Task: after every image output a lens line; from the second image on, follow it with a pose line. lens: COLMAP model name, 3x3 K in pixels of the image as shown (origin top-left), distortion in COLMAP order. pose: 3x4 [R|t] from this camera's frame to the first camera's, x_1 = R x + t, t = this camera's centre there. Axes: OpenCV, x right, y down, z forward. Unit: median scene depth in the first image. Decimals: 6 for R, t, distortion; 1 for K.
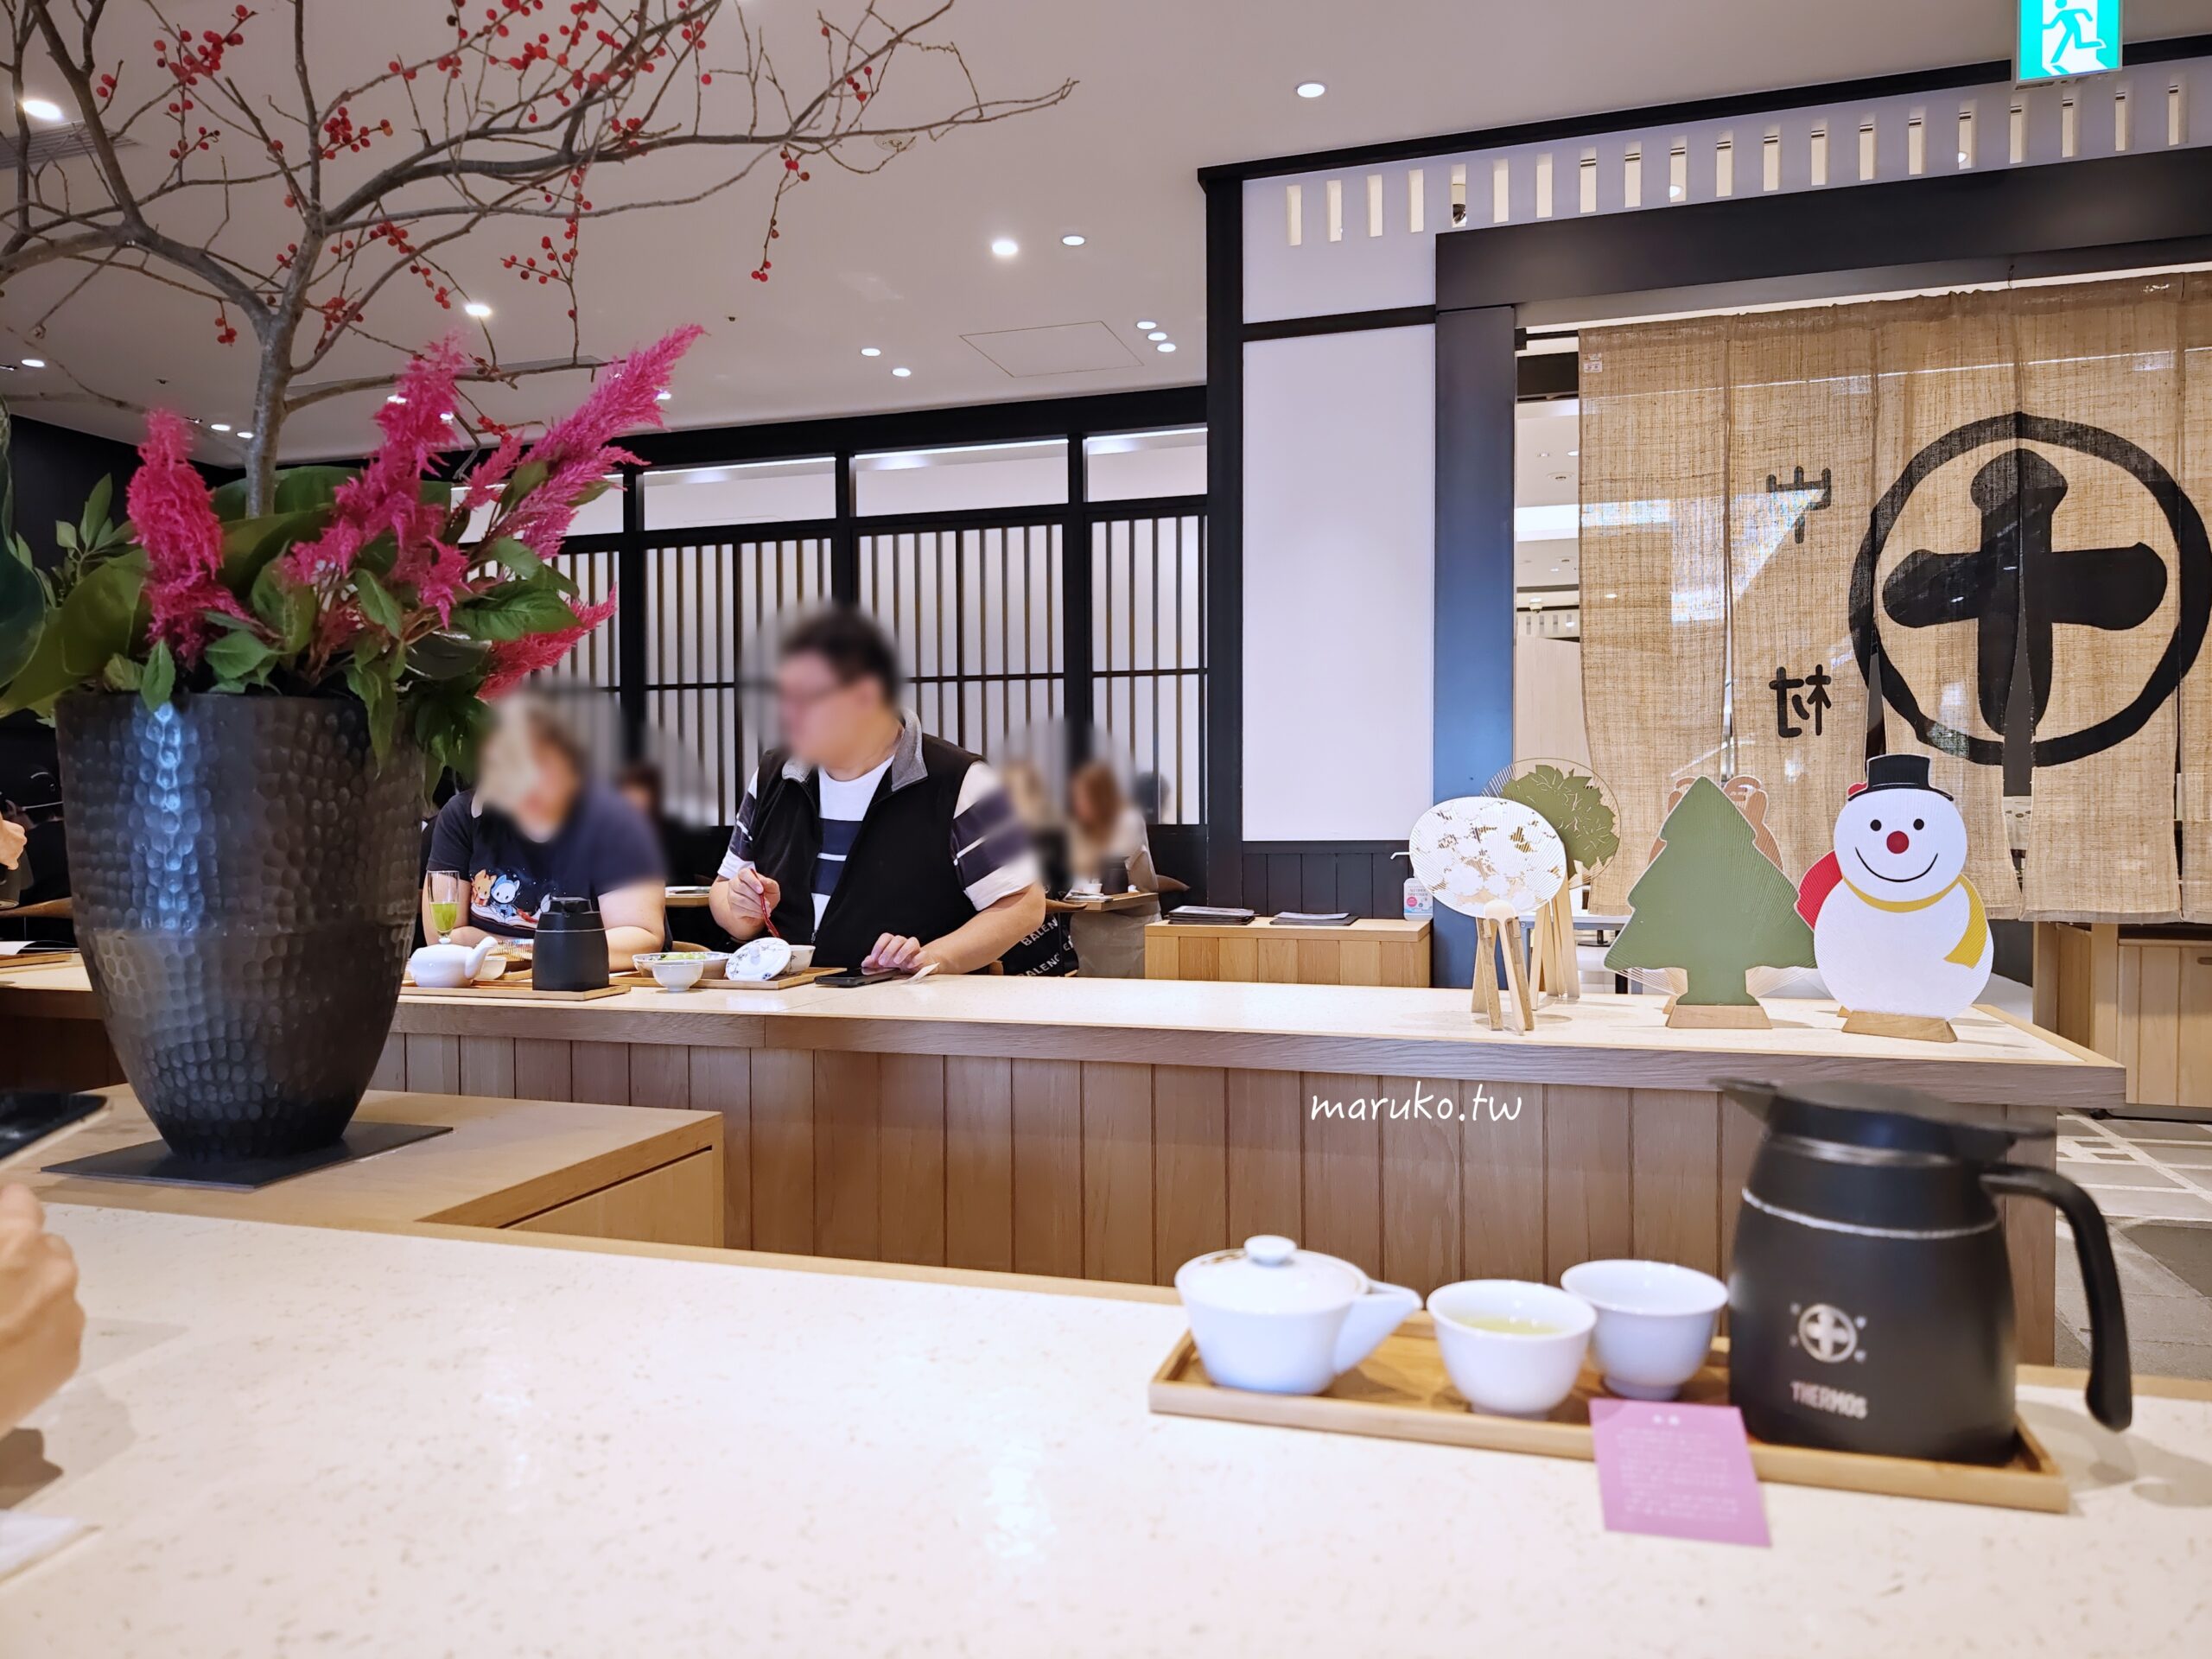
lens RADIAL K [[1561.3, 0, 1106.1], [0, 1561.3, 825.6], [0, 0, 1]] dist [-0.008174, 0.001167]
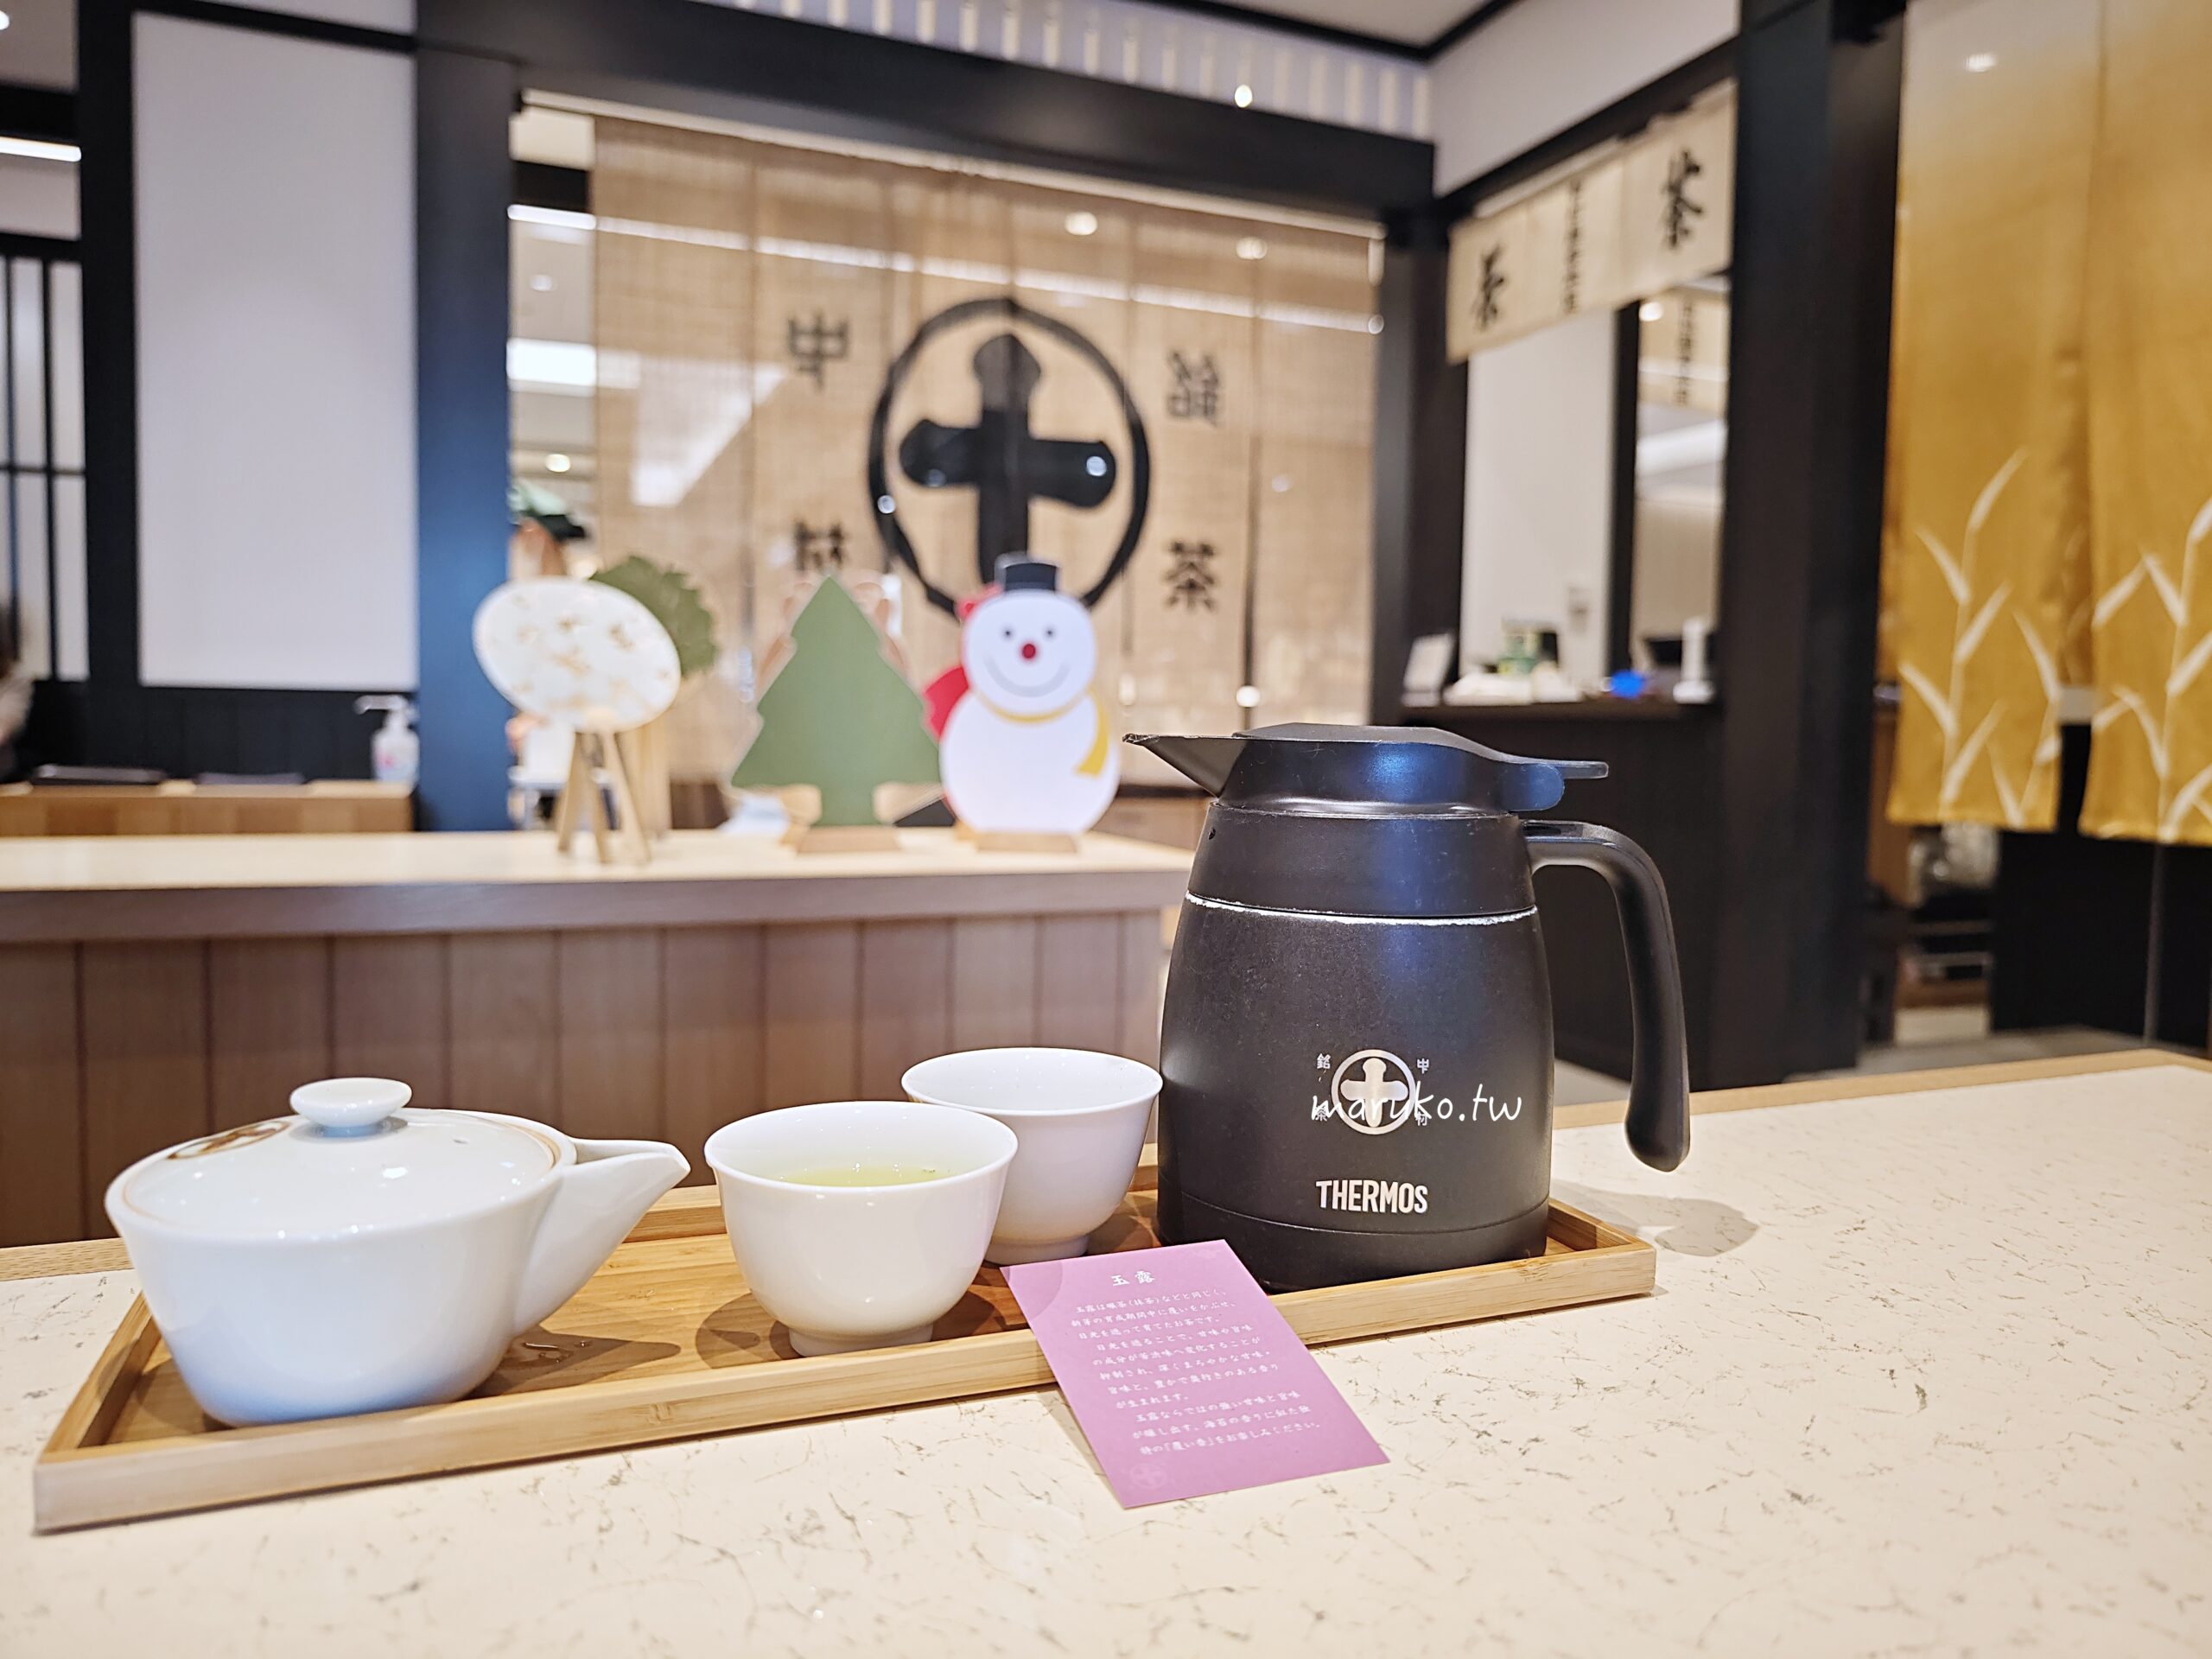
lens RADIAL K [[1561.3, 0, 1126.6], [0, 1561.3, 787.4], [0, 0, 1]] dist [-0.008174, 0.001167]
pose [[0.789846, -0.010491, 0.613215, 0.006199], [-0.006898, 0.999638, 0.025987, 0.166767], [-0.613266, -0.024755, 0.789488, 0.504861]]
